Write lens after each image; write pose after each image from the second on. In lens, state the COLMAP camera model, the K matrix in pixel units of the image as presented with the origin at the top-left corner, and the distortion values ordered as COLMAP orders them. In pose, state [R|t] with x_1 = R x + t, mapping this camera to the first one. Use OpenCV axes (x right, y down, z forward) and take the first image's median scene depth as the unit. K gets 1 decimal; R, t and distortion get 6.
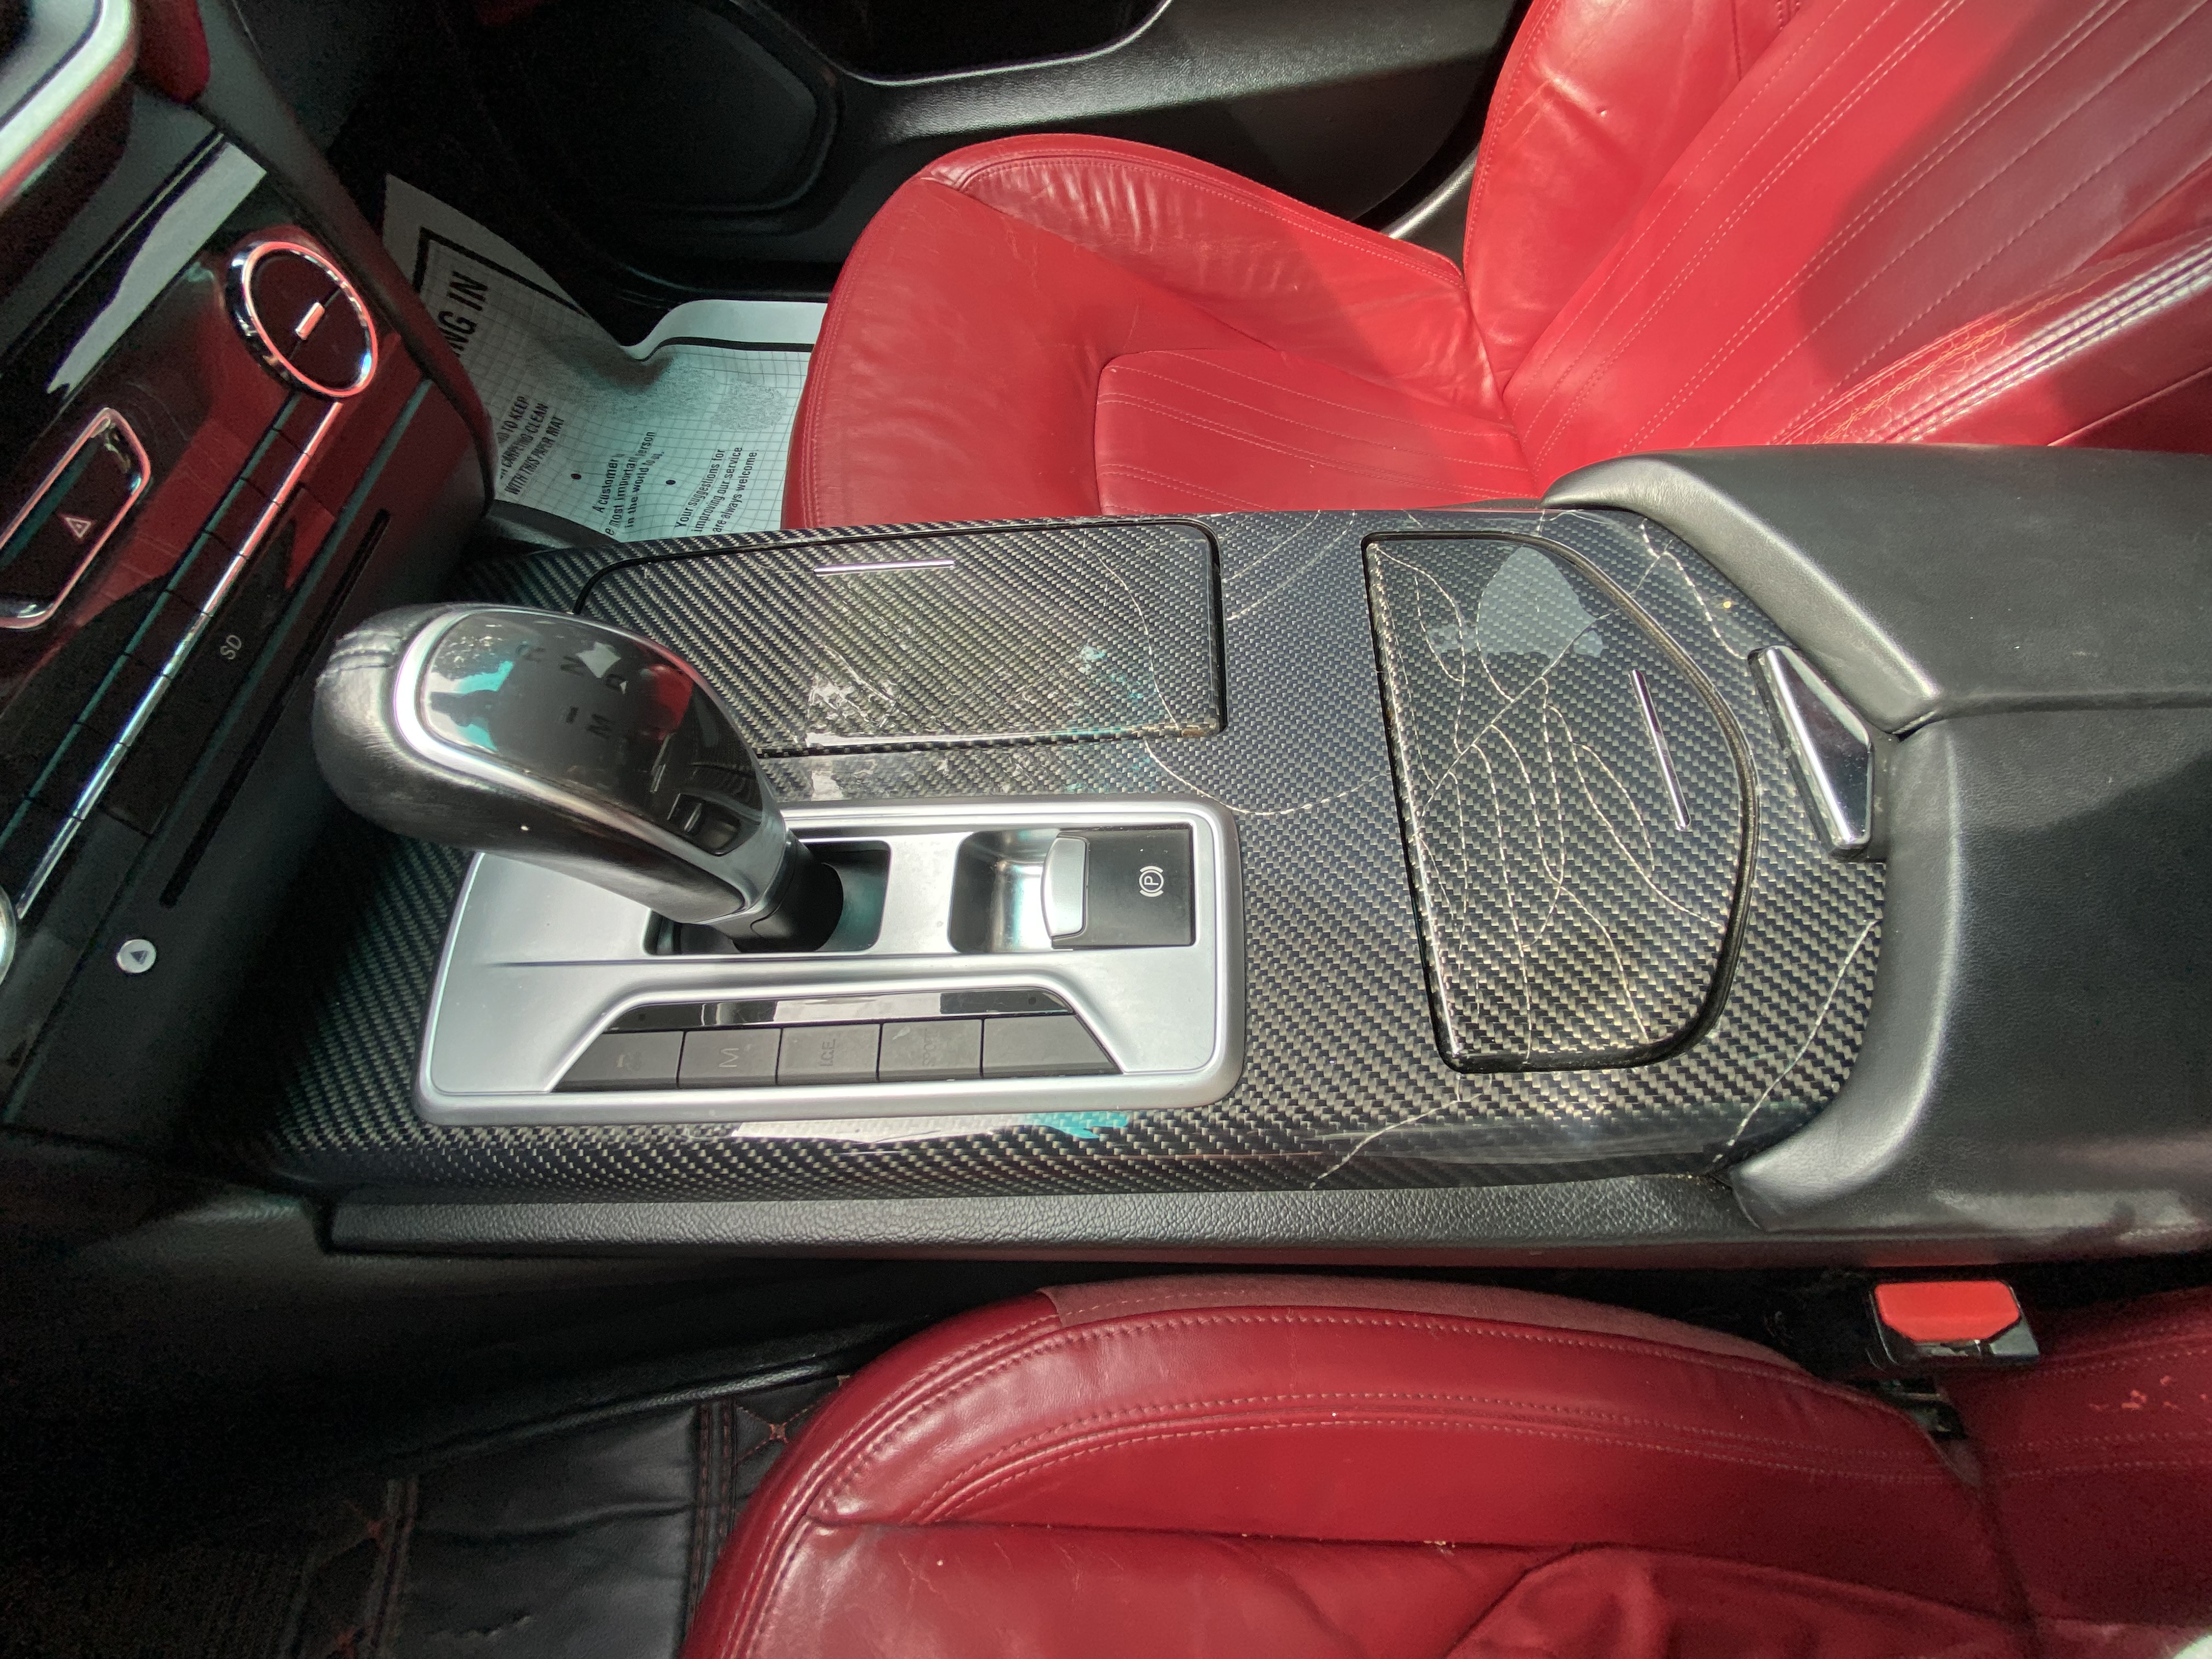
lens RADIAL K [[889.2, 0, 1106.0], [0, 889.2, 829.5], [0, 0, 1]] dist [-0.001810, -0.000197]
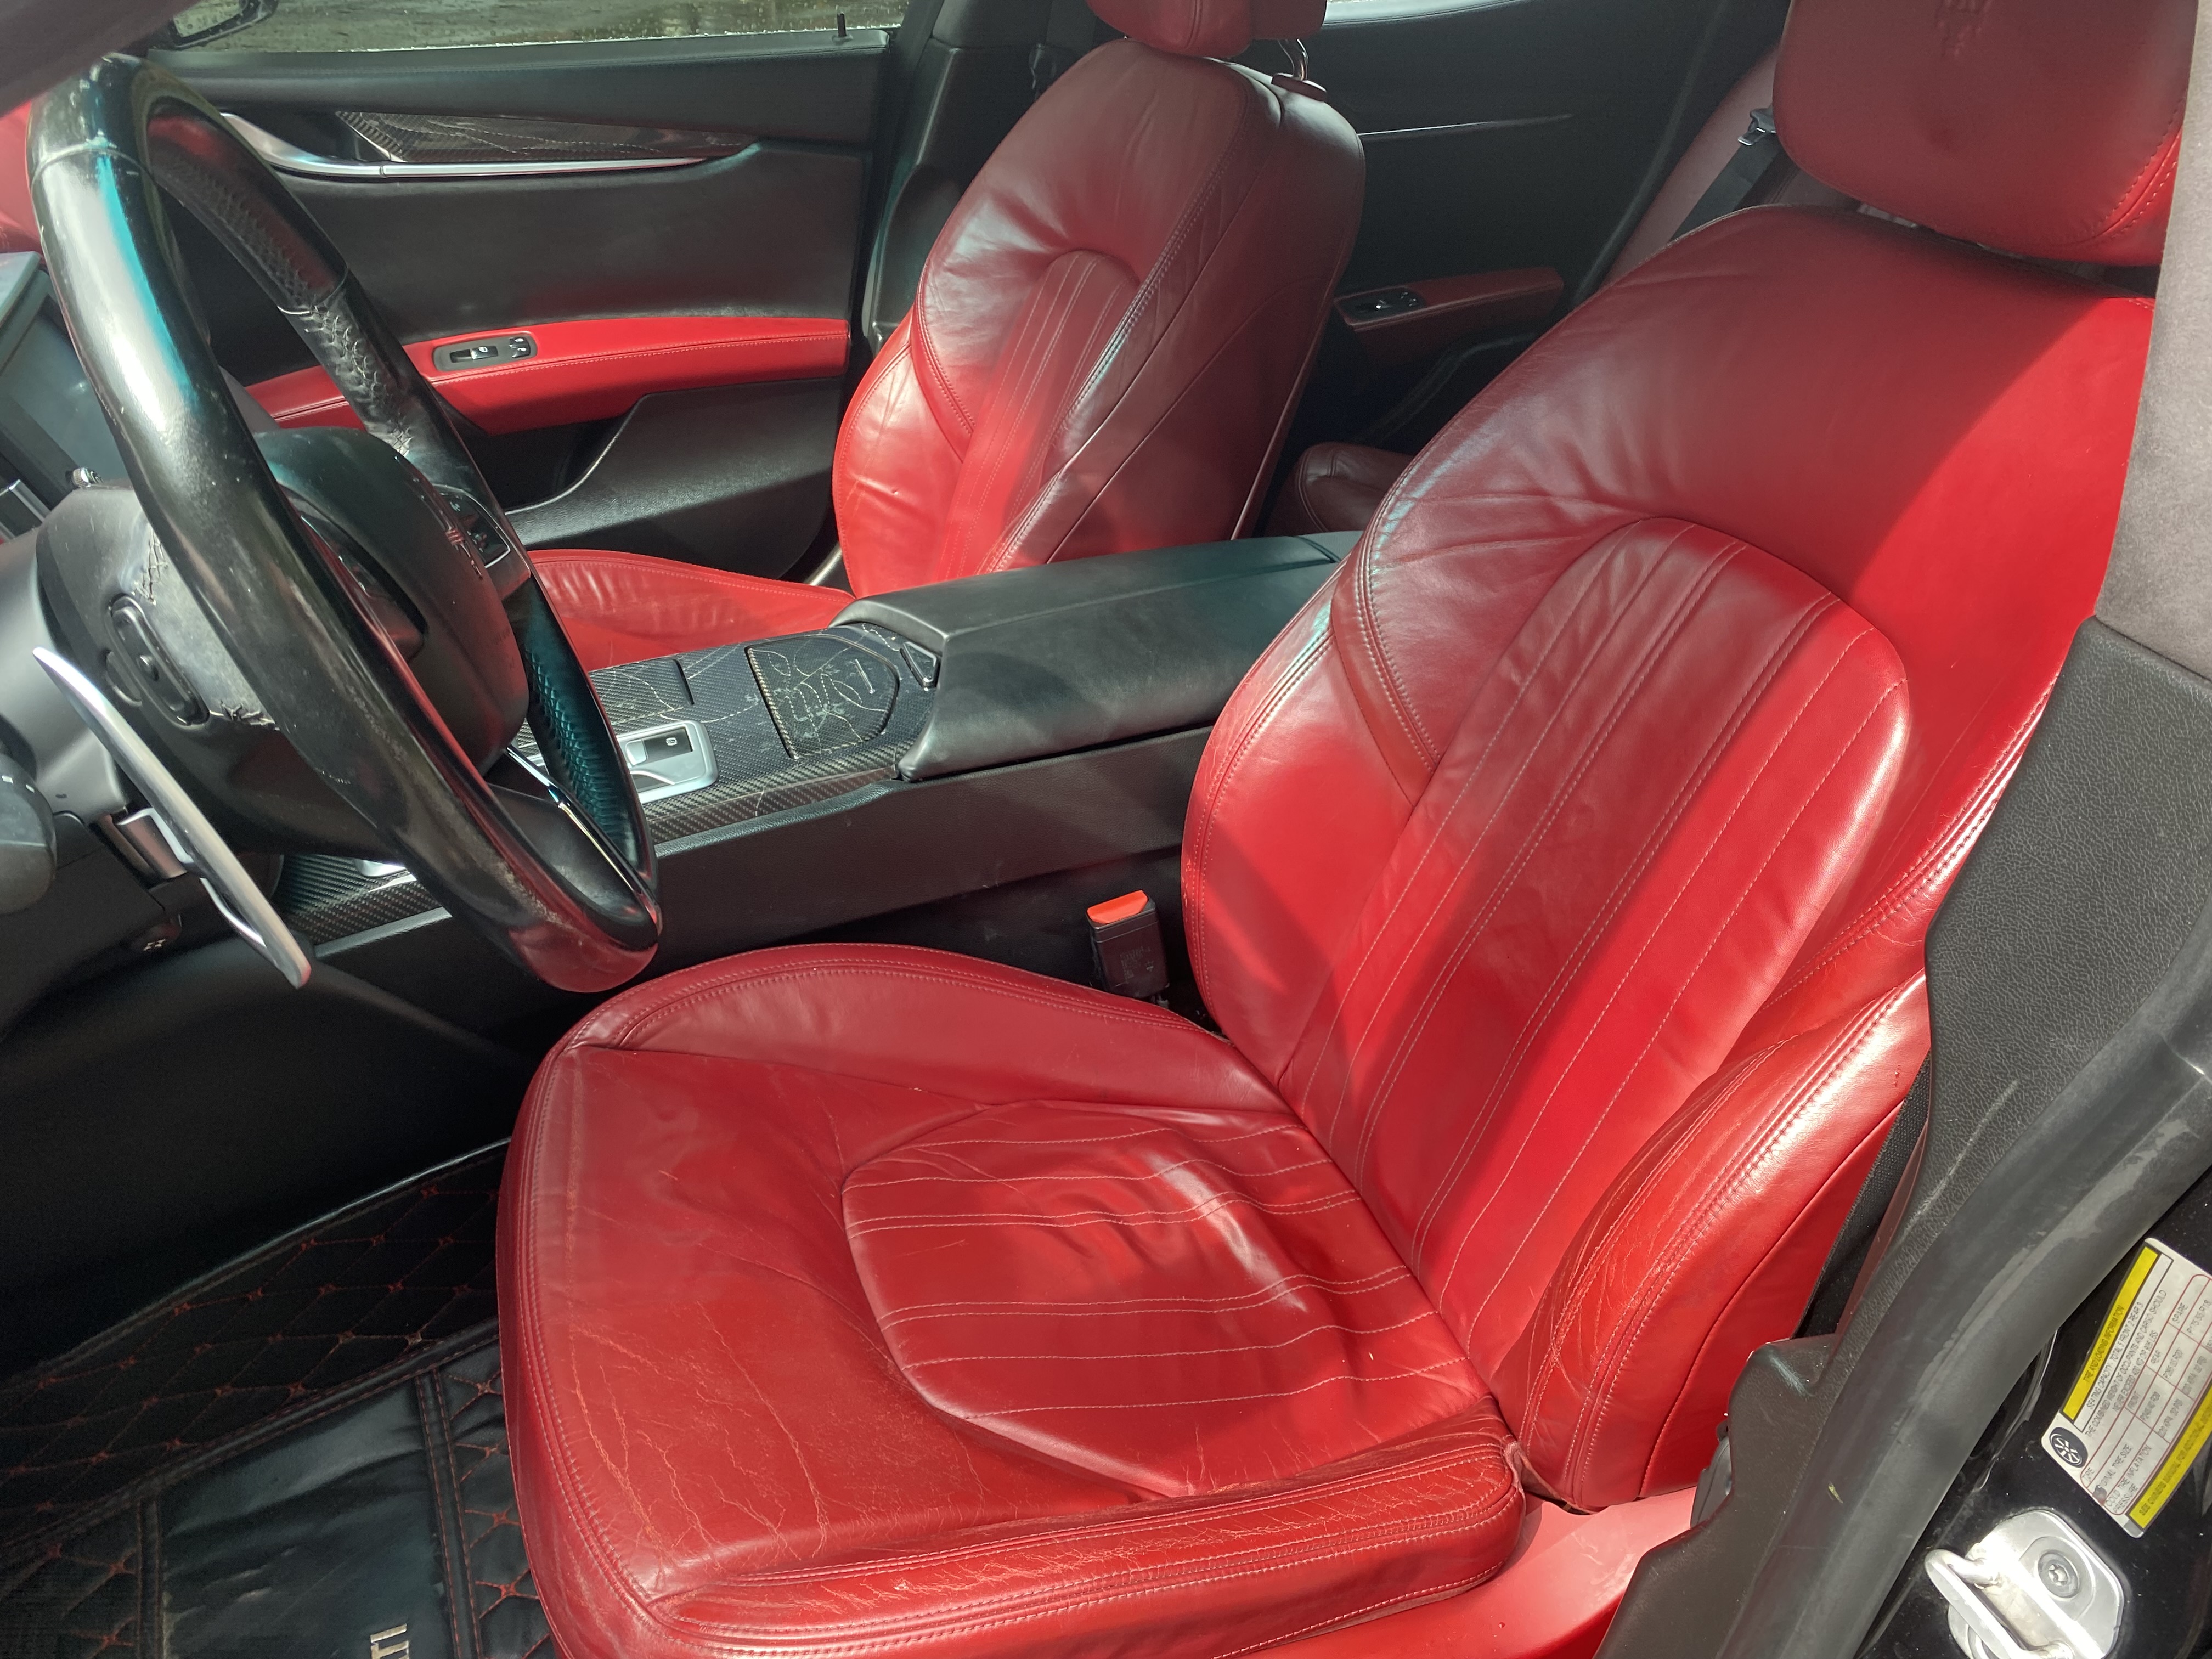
lens RADIAL K [[1666.2, 0, 1091.8], [0, 1666.2, 819.4], [0, 0, 1]] dist [0.013162, -0.016047]
pose [[0.931231, -0.177031, 0.318541, -0.134709], [0.311506, 0.840318, -0.443654, 0.945982], [-0.189136, 0.512372, 0.837677, -1.071826]]
